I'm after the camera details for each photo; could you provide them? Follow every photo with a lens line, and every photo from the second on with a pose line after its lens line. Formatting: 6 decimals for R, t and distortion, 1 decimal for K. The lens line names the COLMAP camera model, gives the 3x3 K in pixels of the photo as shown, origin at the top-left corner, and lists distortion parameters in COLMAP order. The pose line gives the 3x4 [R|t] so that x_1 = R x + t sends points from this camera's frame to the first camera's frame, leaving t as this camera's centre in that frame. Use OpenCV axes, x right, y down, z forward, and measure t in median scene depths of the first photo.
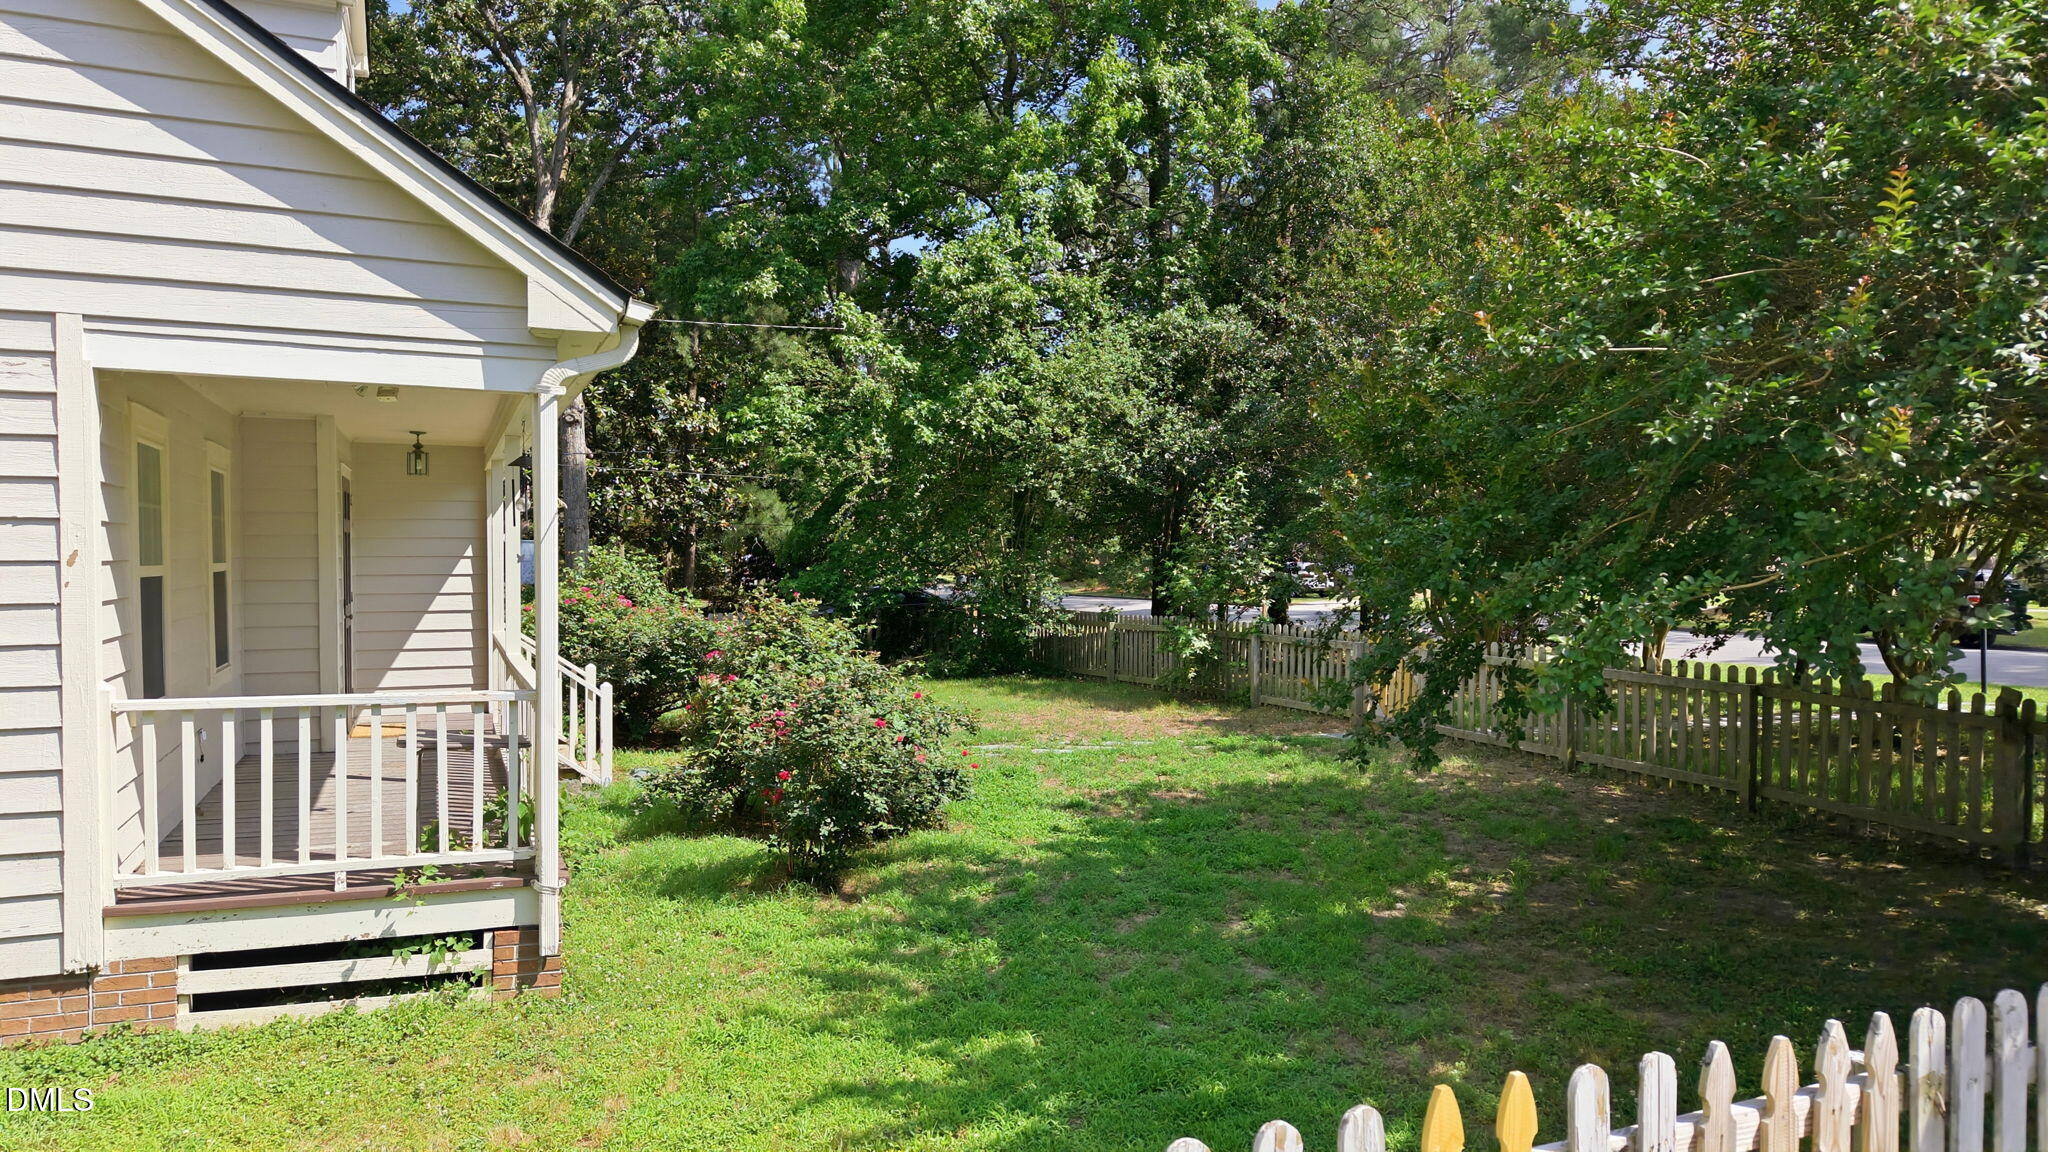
lens RADIAL K [[1360.0, 0, 1022.1], [0, 1360.0, 590.6], [0, 0, 1]] dist [0.049139, -0.057787]
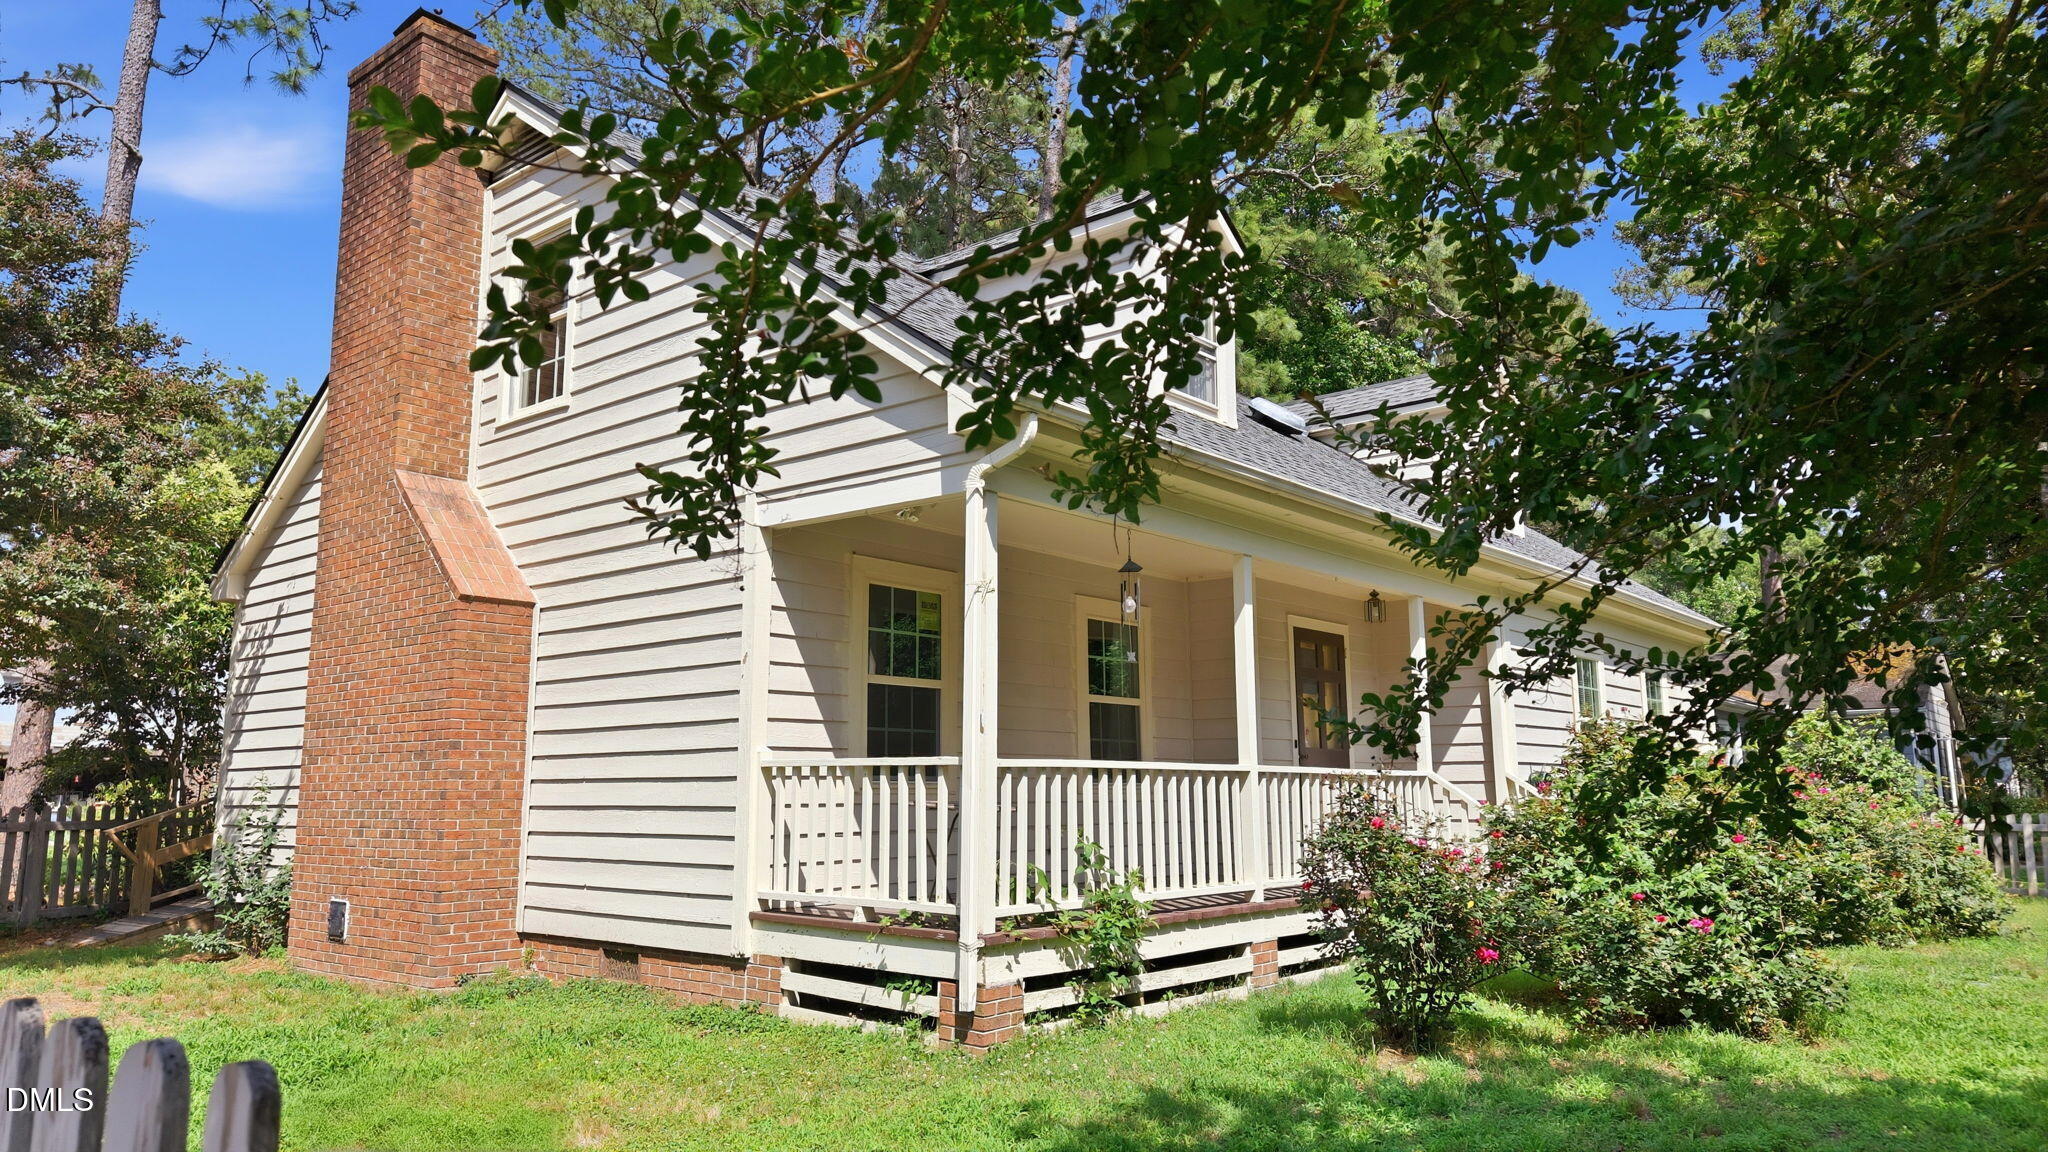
lens RADIAL K [[1360.0, 0, 1022.1], [0, 1360.0, 590.6], [0, 0, 1]] dist [0.049139, -0.057787]
pose [[0.471410, -0.126717, -0.872763, 0.628254], [-0.022277, 0.987597, -0.155423, 0.109180], [0.881633, 0.092711, 0.462740, 0.525125]]
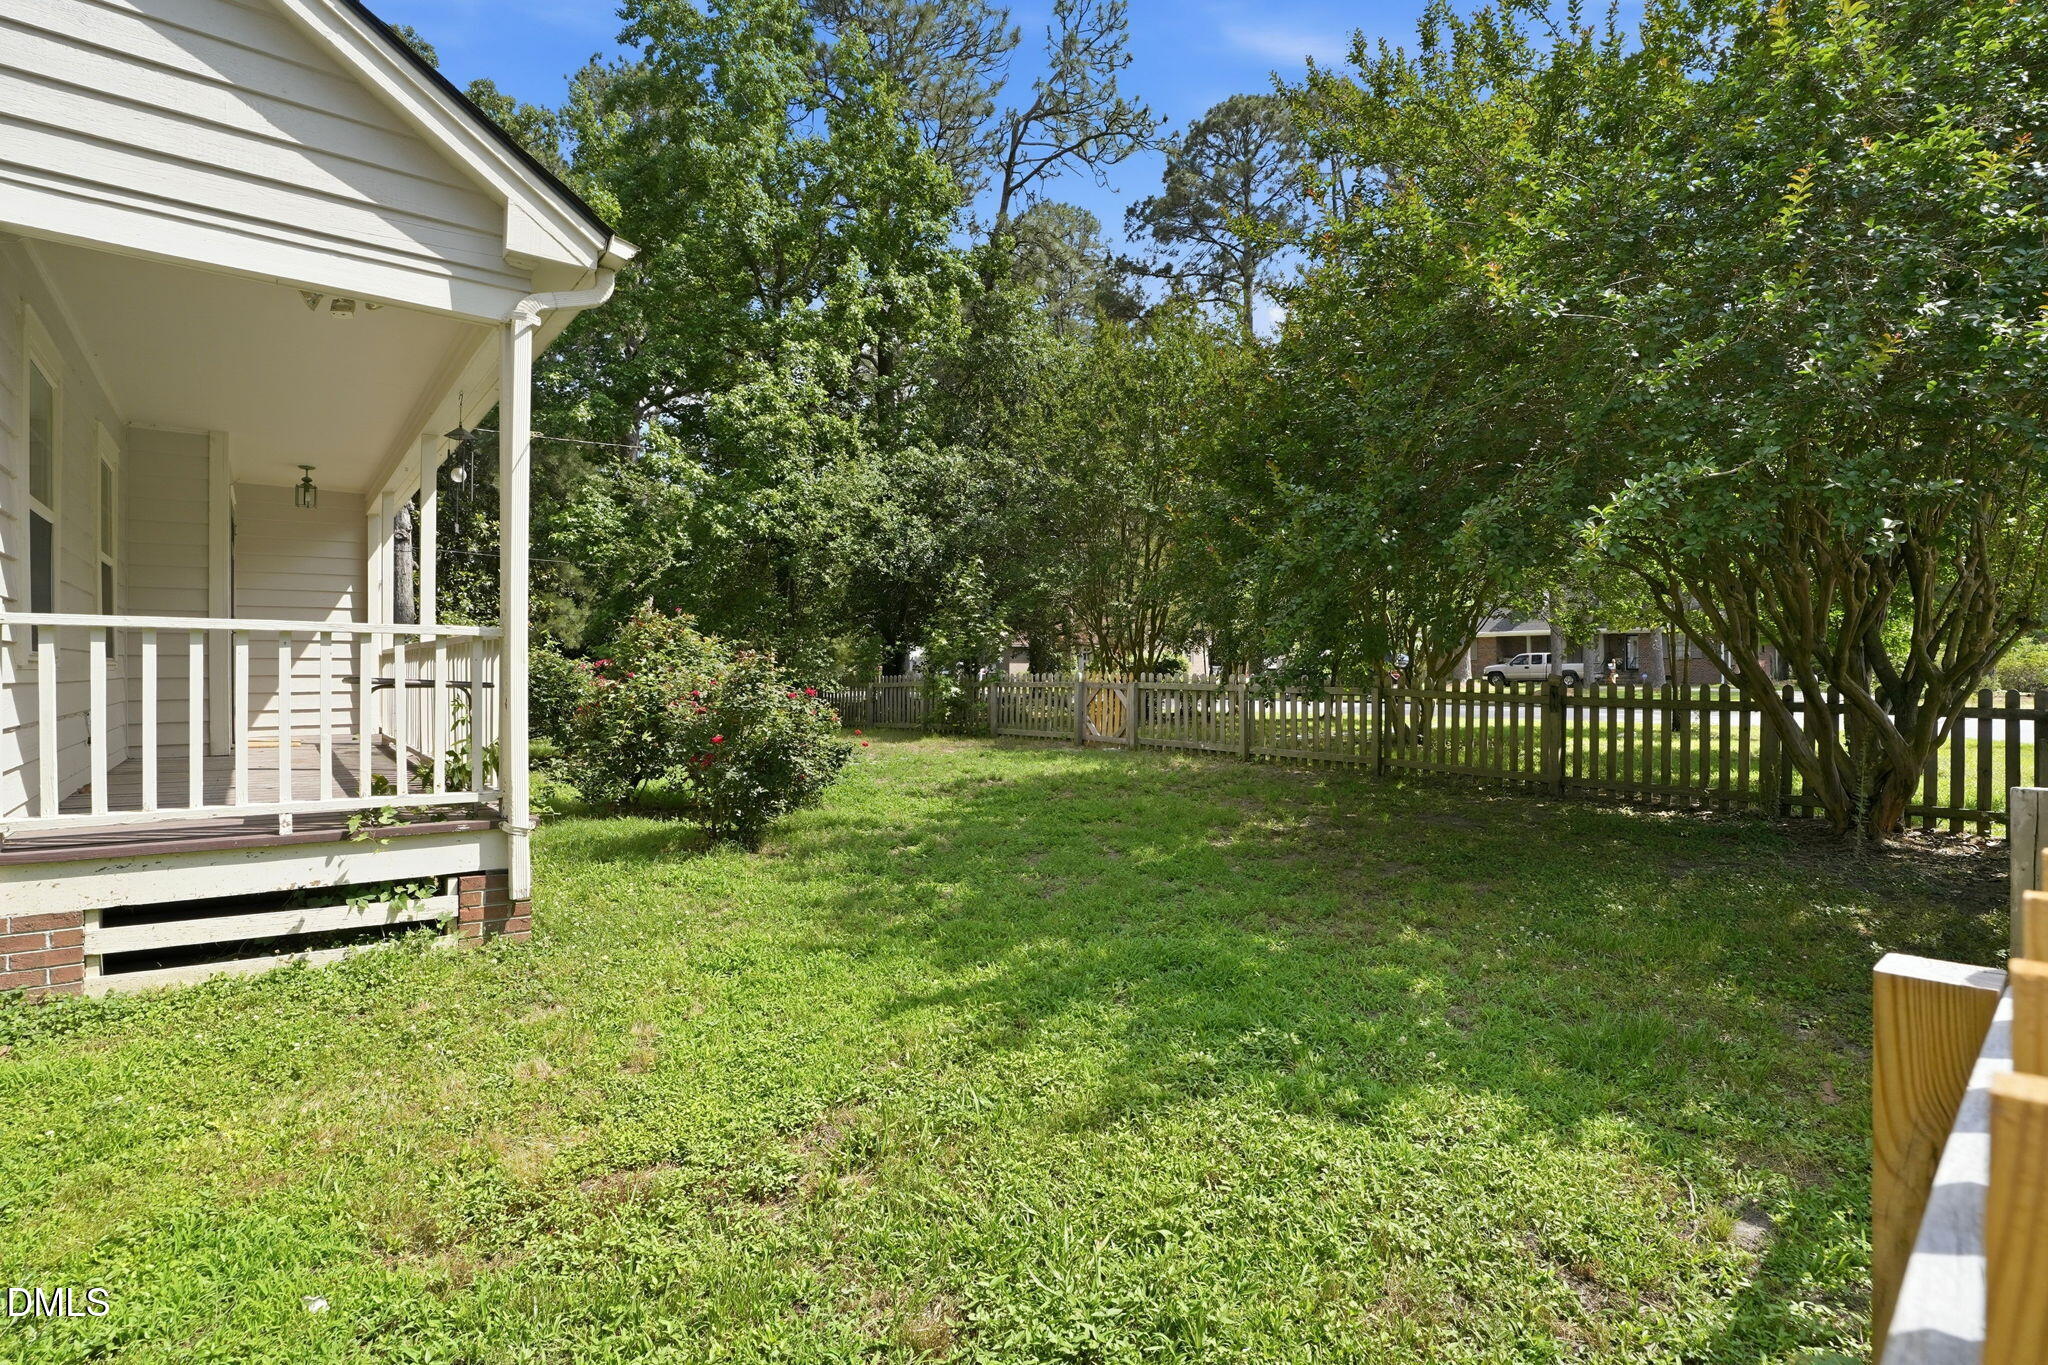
lens RADIAL K [[994.0, 0, 1016.6], [0, 994.0, 658.7], [0, 0, 1]] dist [-0.101795, 0.044613]
pose [[0.964699, -0.005797, 0.263292, -0.186016], [0.014261, 0.999441, -0.030247, 0.122618], [-0.262969, 0.032934, 0.964242, 0.248090]]
